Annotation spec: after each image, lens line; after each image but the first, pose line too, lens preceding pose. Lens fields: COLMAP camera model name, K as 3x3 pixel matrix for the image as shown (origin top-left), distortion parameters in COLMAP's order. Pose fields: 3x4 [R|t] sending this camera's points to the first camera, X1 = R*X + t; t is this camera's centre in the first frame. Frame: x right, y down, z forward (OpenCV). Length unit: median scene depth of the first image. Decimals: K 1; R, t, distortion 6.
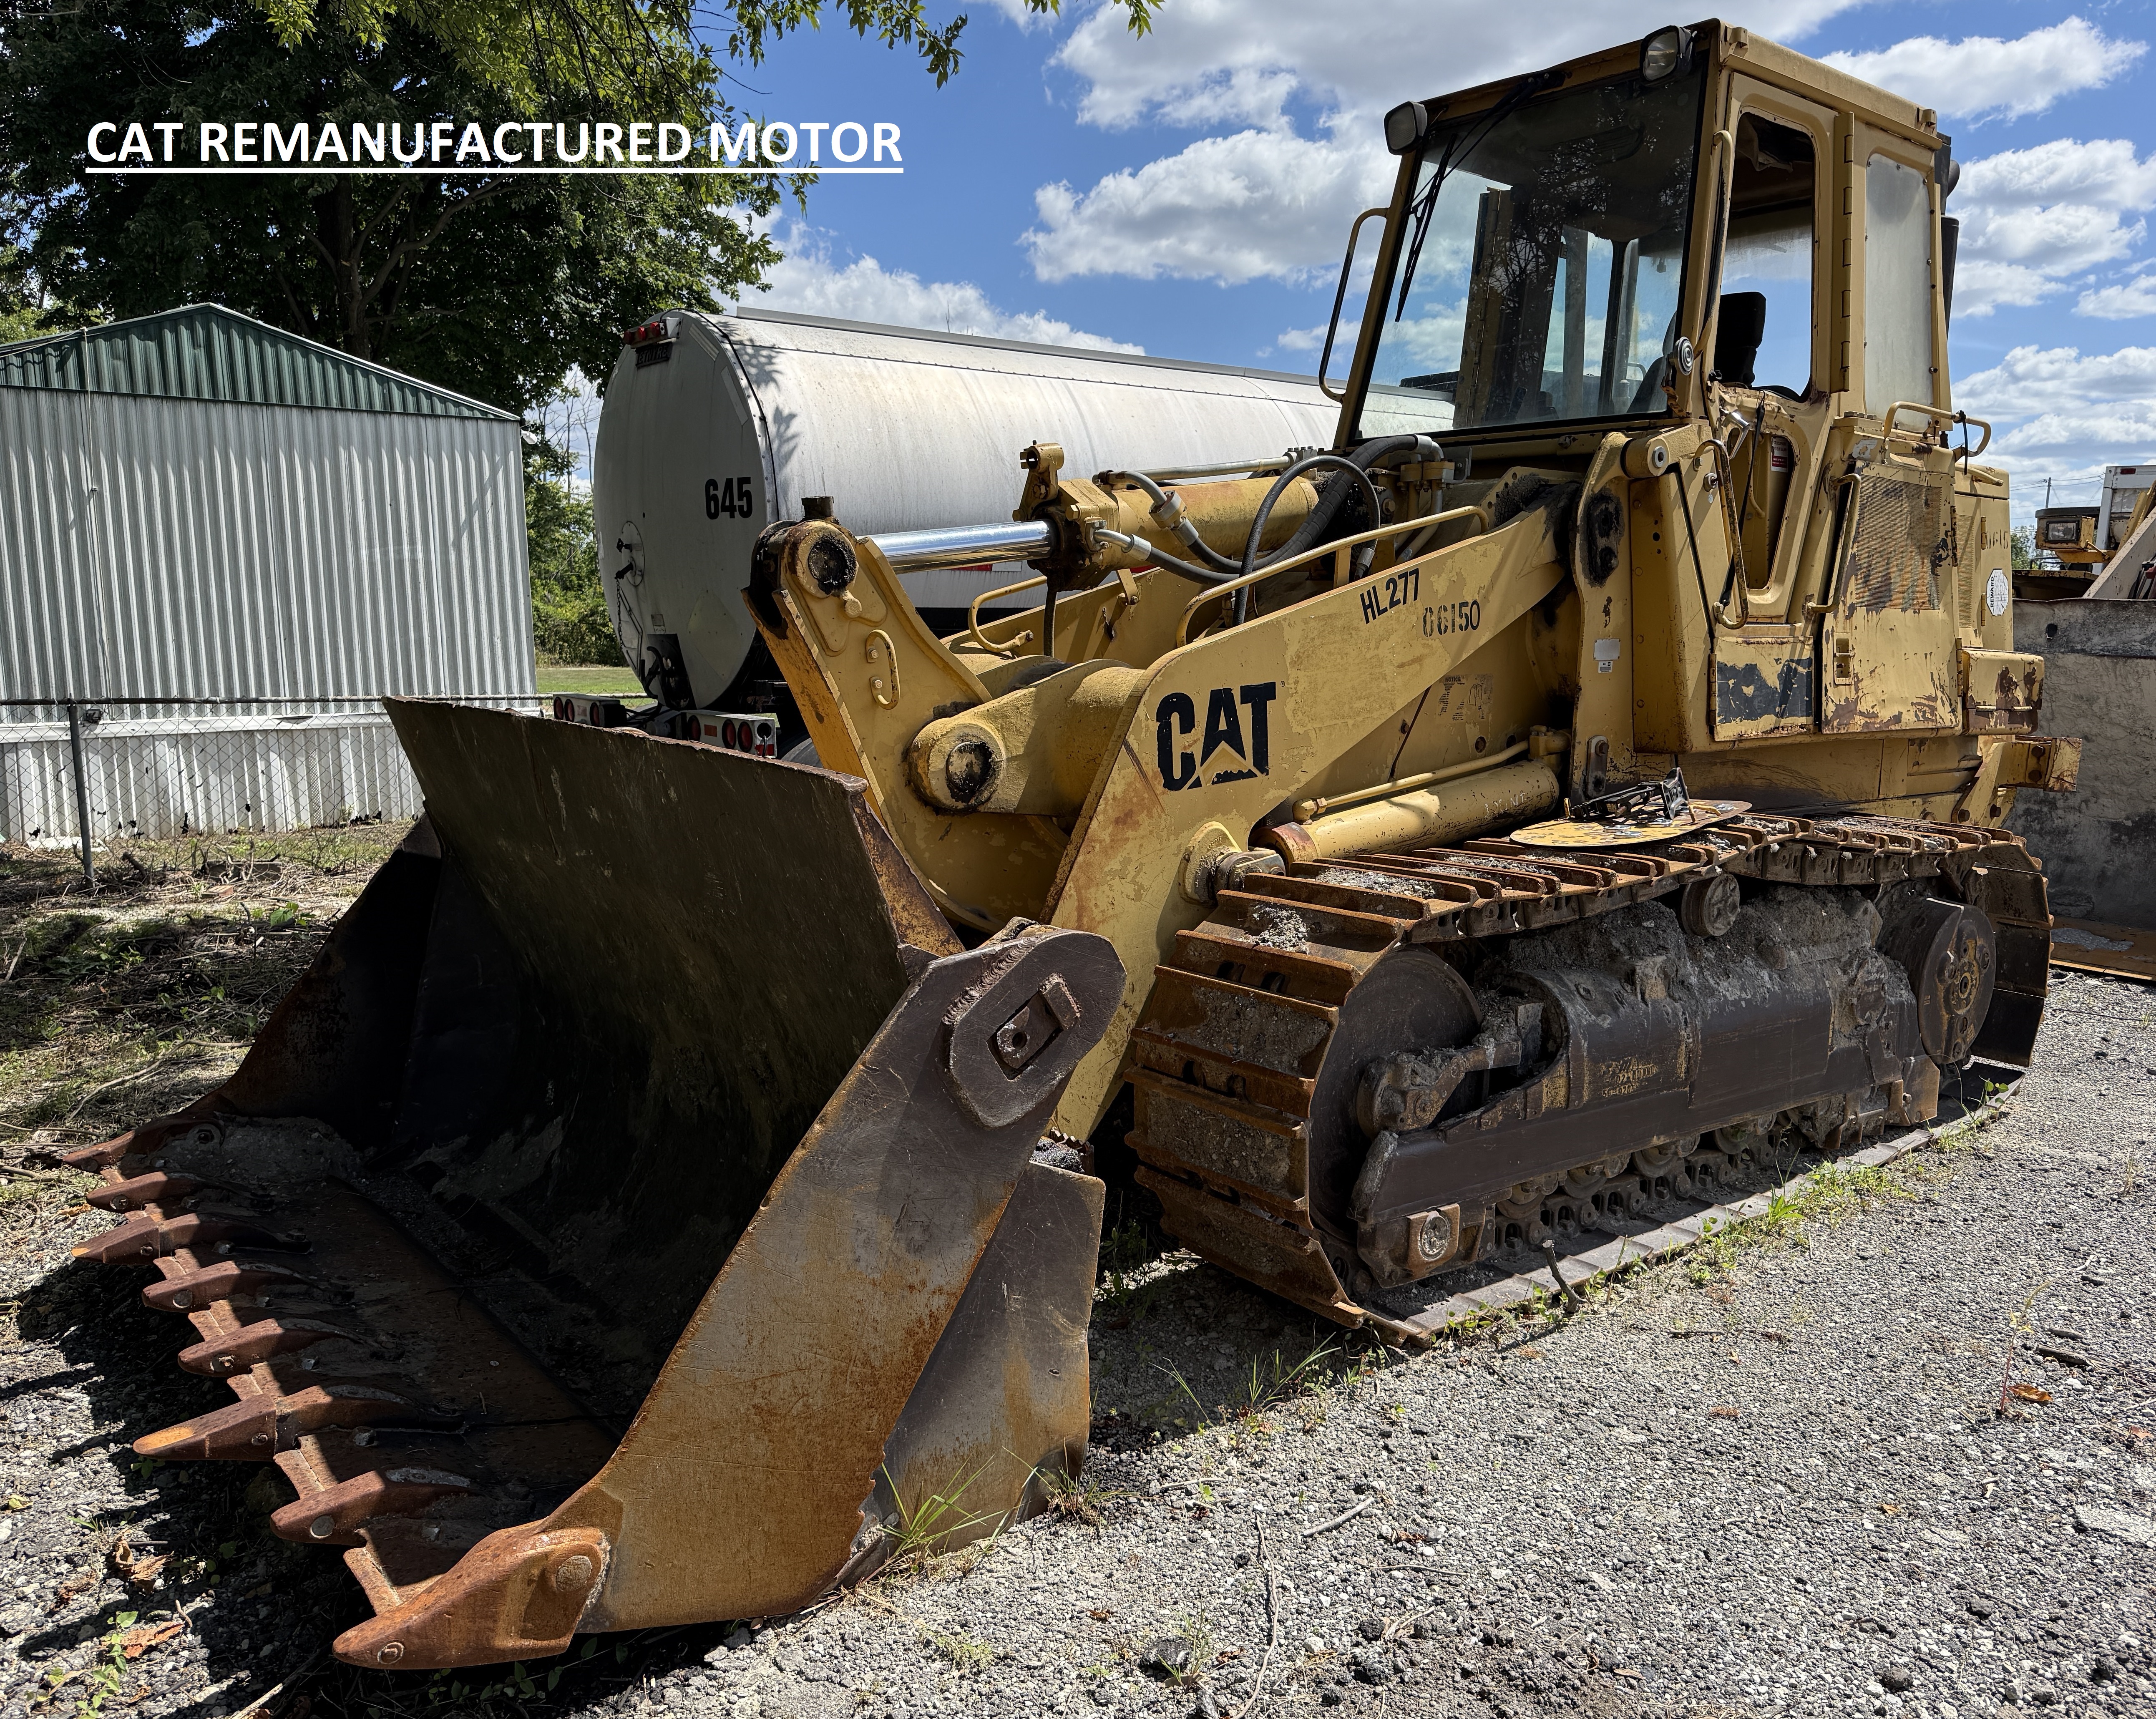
lens RADIAL K [[1670.3, 0, 1099.8], [0, 1670.3, 875.6], [0, 0, 1]] dist [0.056778, -0.072385]
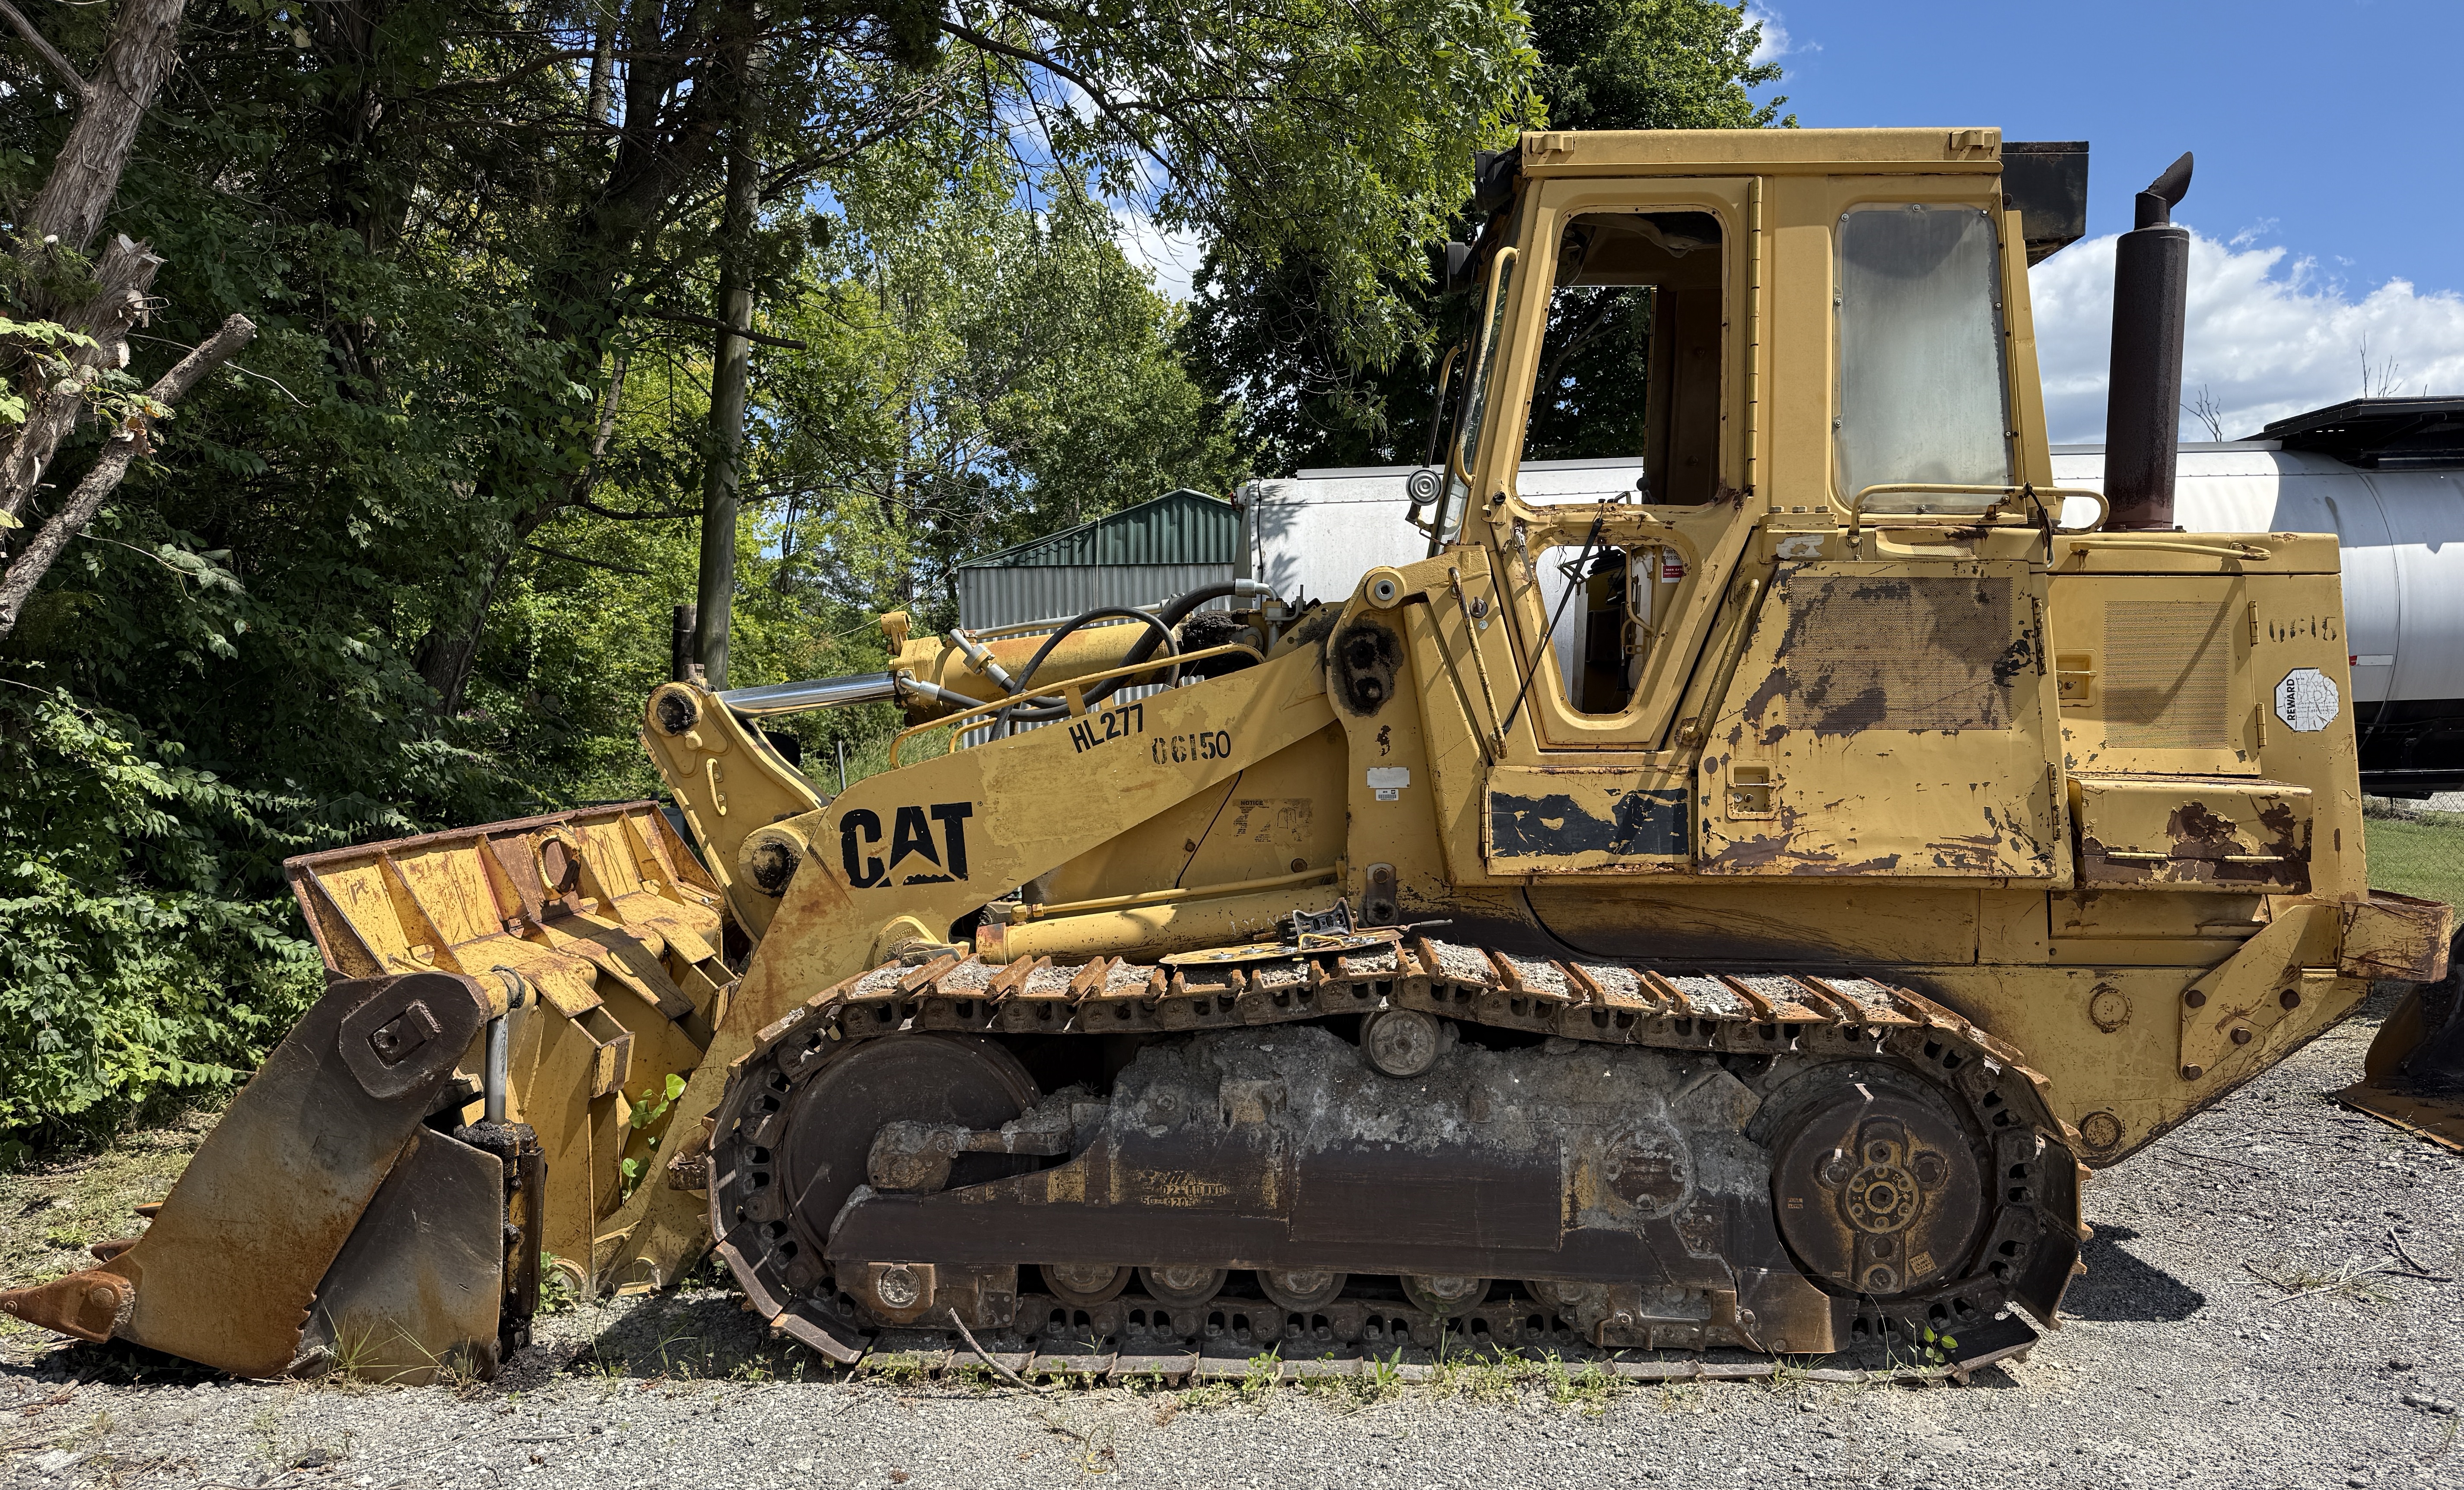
lens RADIAL K [[1693.4, 0, 1226.6], [0, 1693.4, 836.7], [0, 0, 1]] dist [0.159288, -0.272061]
pose [[0.757783, 0.034565, -0.651590, 0.942553], [-0.087948, 0.994894, -0.049504, -0.043854], [0.646552, 0.094820, 0.756954, 0.190381]]
